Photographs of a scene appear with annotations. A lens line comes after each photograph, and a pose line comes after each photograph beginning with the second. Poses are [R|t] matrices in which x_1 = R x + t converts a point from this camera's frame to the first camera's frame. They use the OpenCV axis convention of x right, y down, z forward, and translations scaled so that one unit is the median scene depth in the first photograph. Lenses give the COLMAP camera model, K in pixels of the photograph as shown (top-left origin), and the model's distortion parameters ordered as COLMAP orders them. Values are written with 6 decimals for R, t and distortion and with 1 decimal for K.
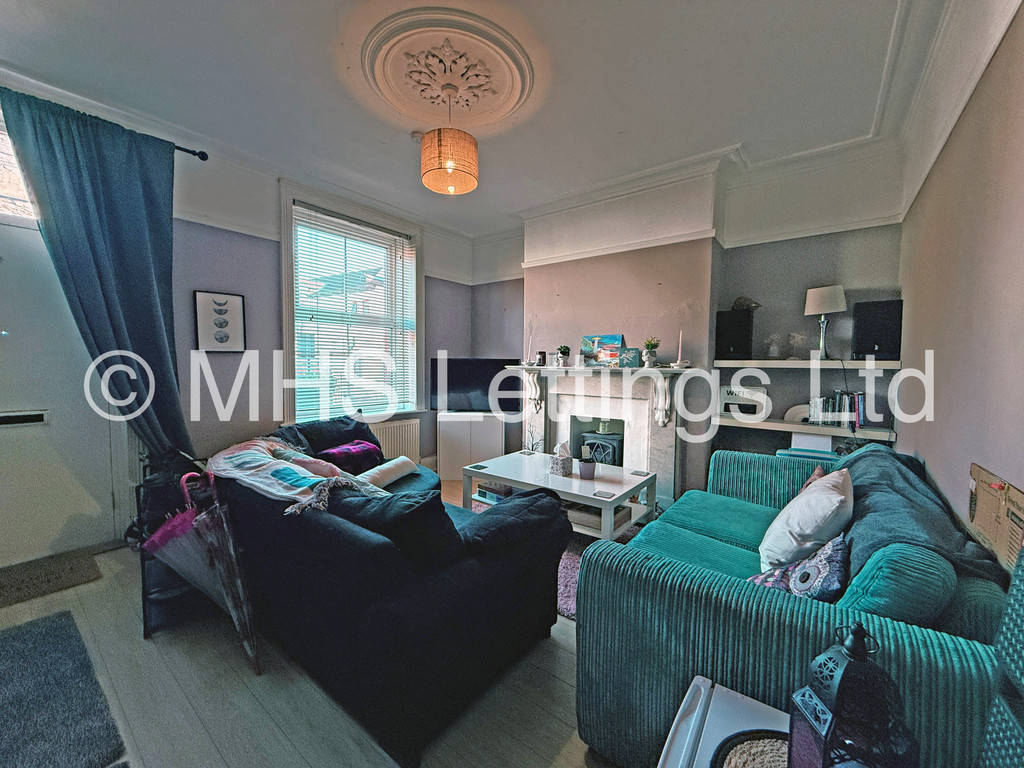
lens RADIAL K [[407.4, 0, 509.6], [0, 407.4, 385.5], [0, 0, 1]] dist [-0.000103, 0.000102]
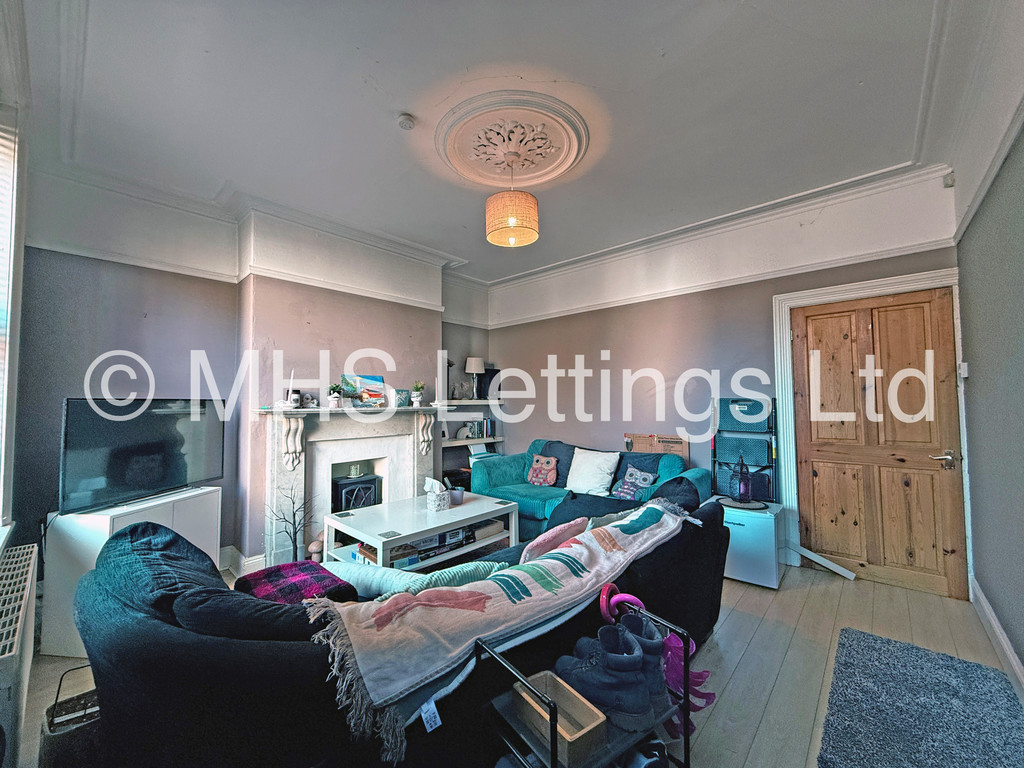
lens RADIAL K [[407.4, 0, 509.6], [0, 407.4, 385.5], [0, 0, 1]] dist [-0.000103, 0.000102]
pose [[0.072435, 0.030955, 0.996893, -0.820162], [0.061928, 0.997450, -0.035472, -0.046865], [-0.995449, 0.064305, 0.070333, 0.649579]]
